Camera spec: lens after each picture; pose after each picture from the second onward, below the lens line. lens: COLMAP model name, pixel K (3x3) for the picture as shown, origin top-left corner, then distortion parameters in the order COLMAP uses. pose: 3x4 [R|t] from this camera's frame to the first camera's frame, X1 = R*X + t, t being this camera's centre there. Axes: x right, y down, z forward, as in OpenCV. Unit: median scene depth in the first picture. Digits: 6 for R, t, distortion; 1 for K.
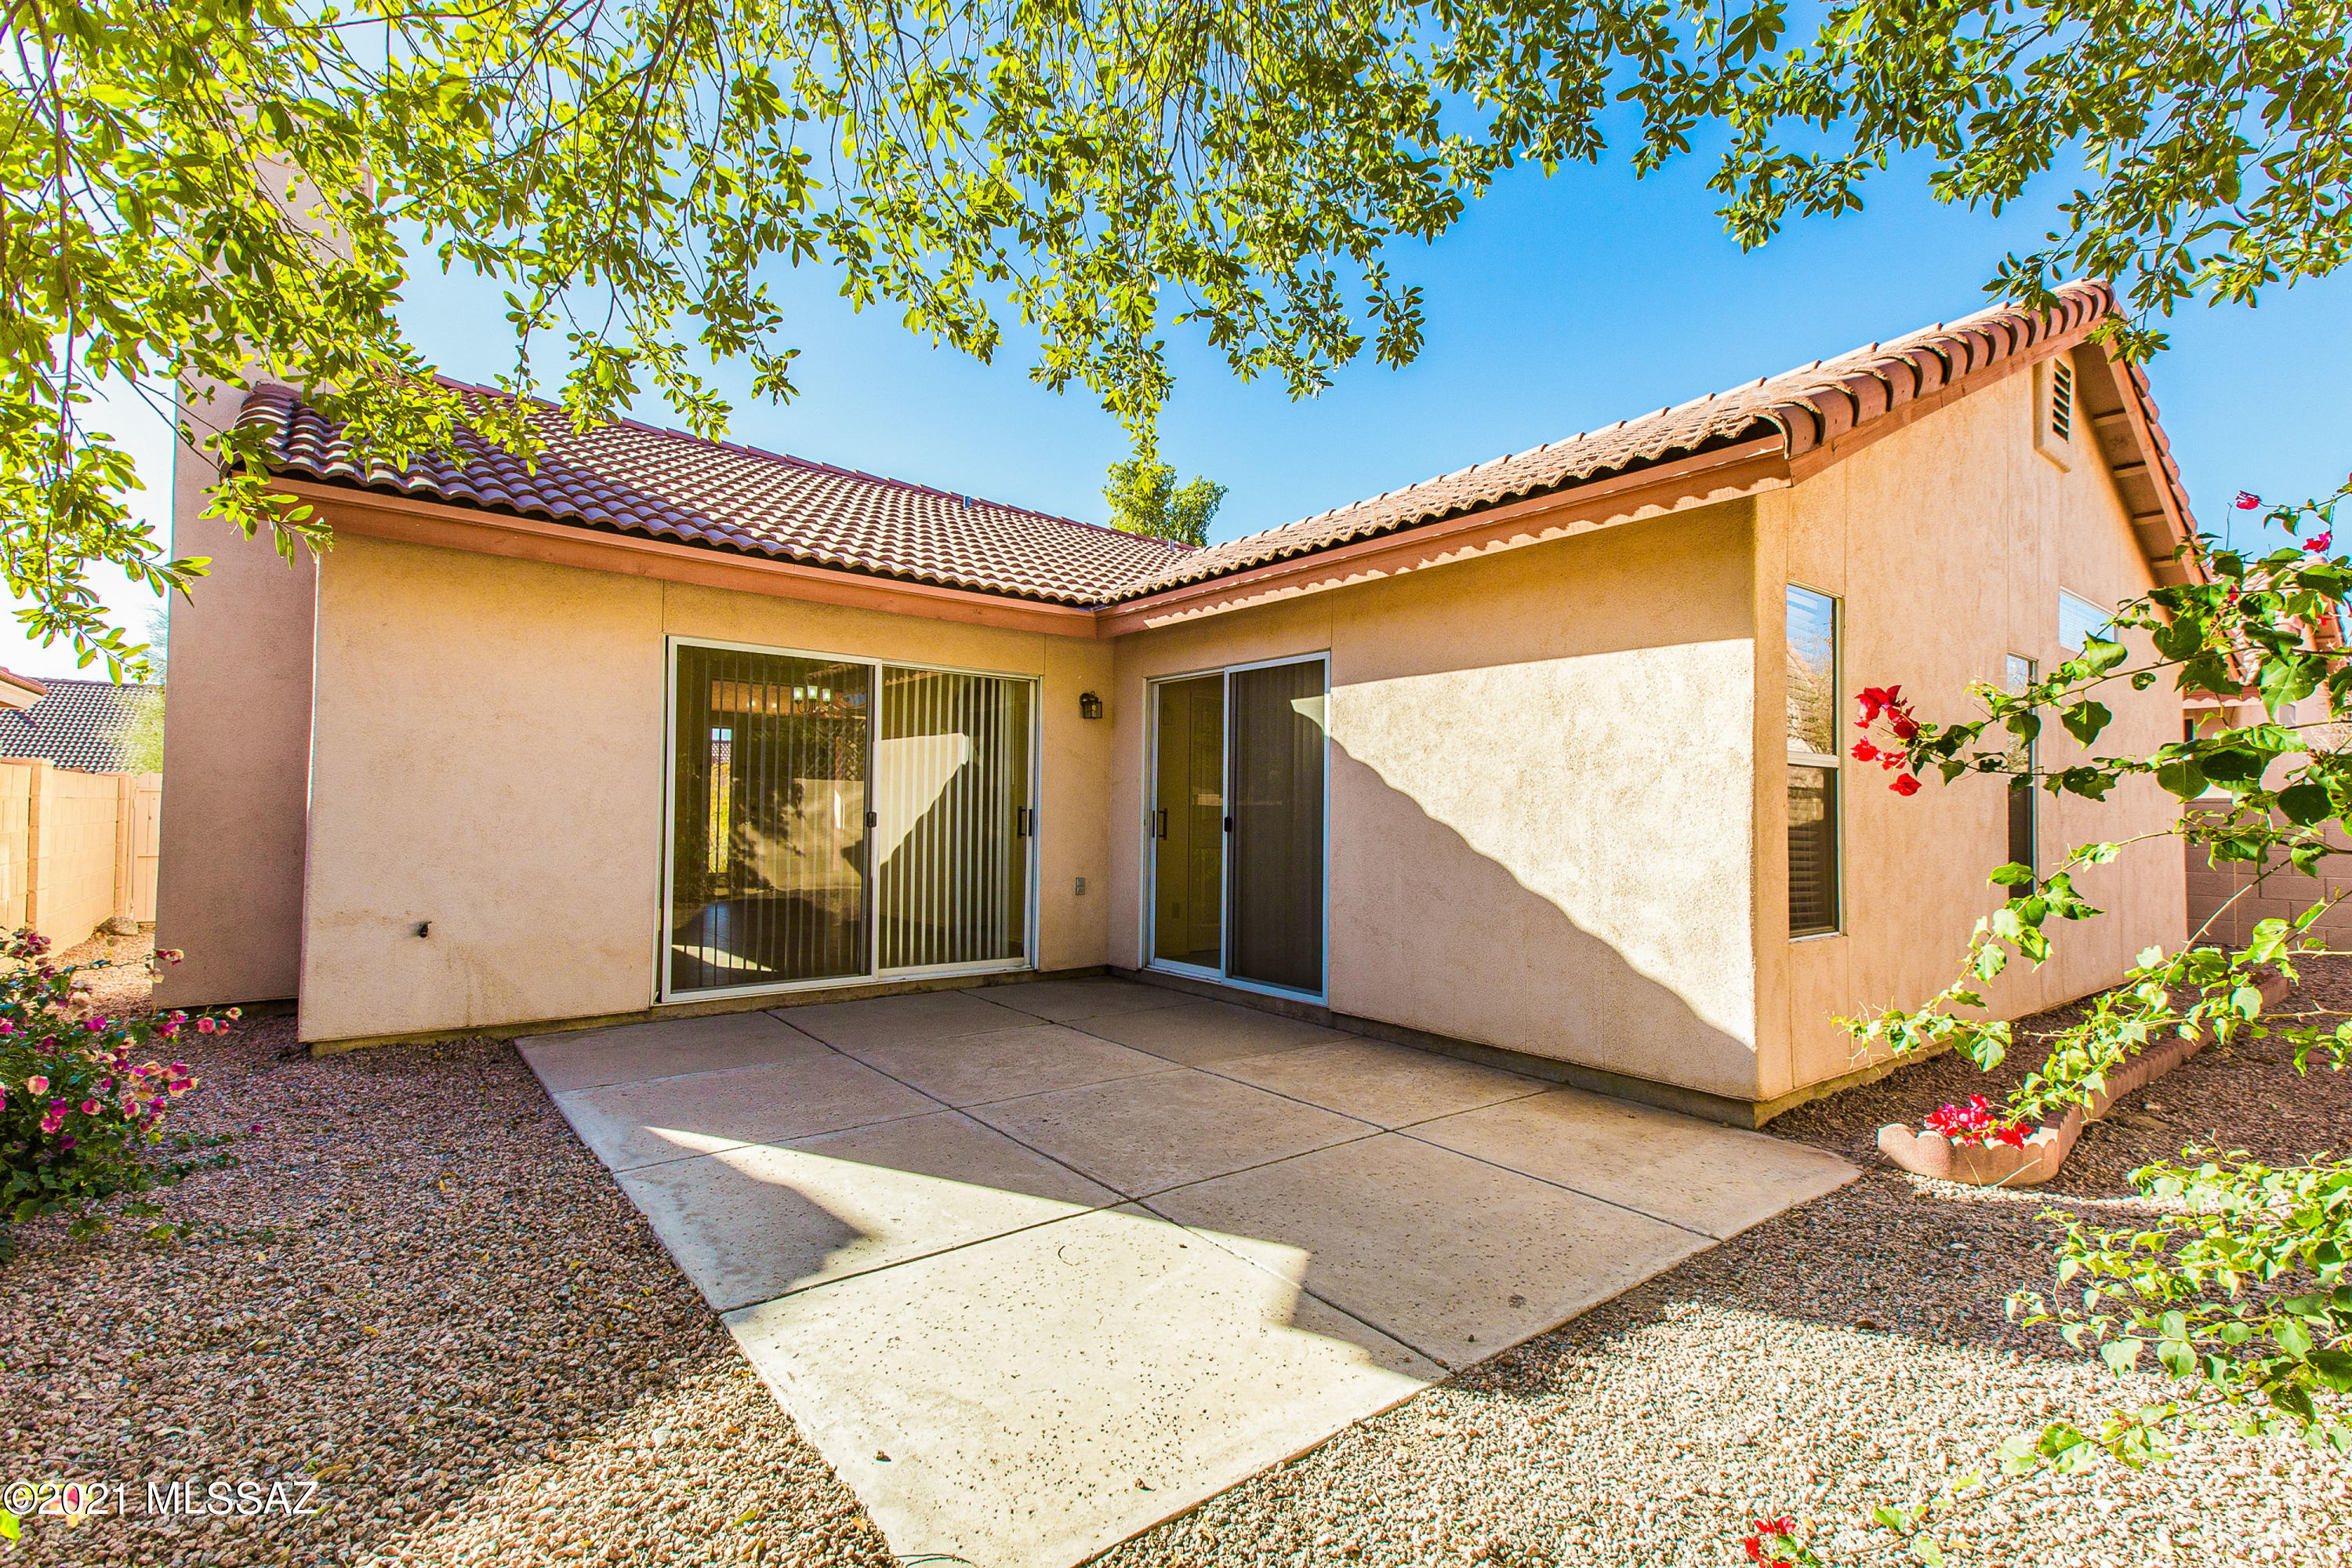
lens RADIAL K [[1042.2, 0, 1176.0], [0, 1042.2, 784.0], [0, 0, 1]] dist [0.000227, 0.000049]
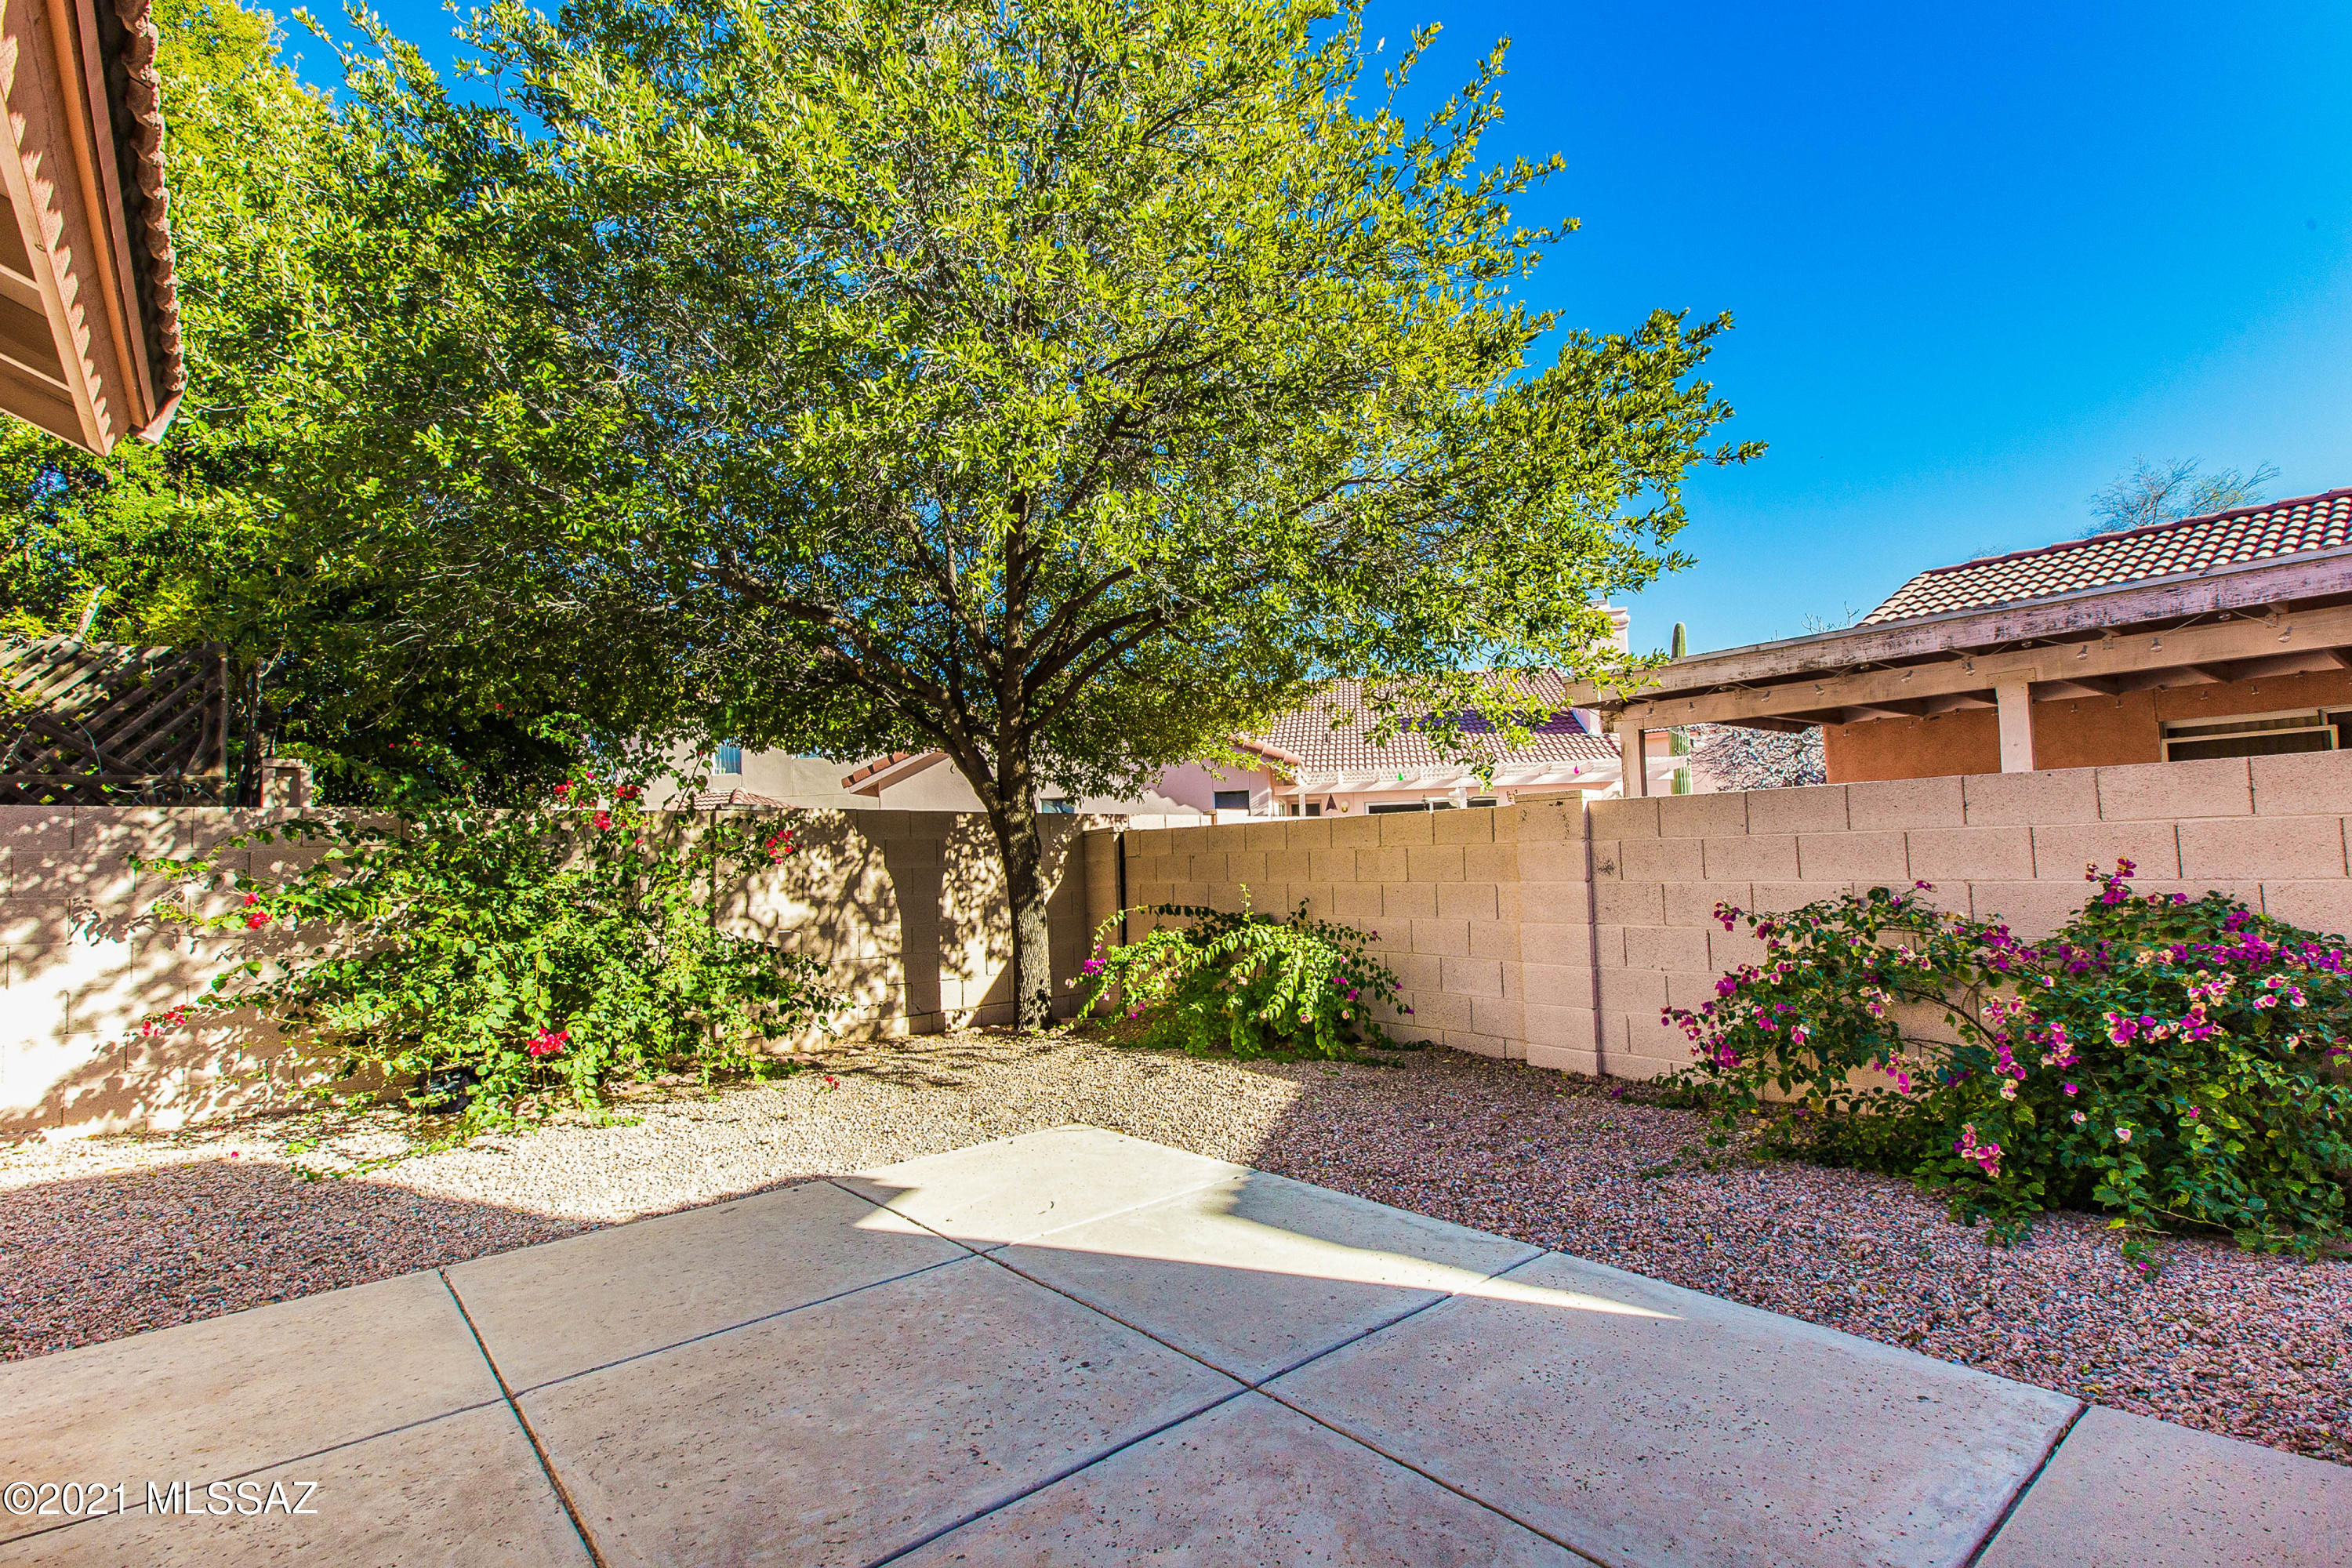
lens RADIAL K [[1100.9, 0, 1176.0], [0, 1100.9, 784.0], [0, 0, 1]] dist [-0.000808, -0.000085]
pose [[-0.999619, 0.015803, -0.022643, -0.195091], [0.018115, 0.994219, -0.105837, 0.063856], [0.020840, -0.106206, -0.994126, 1.926473]]
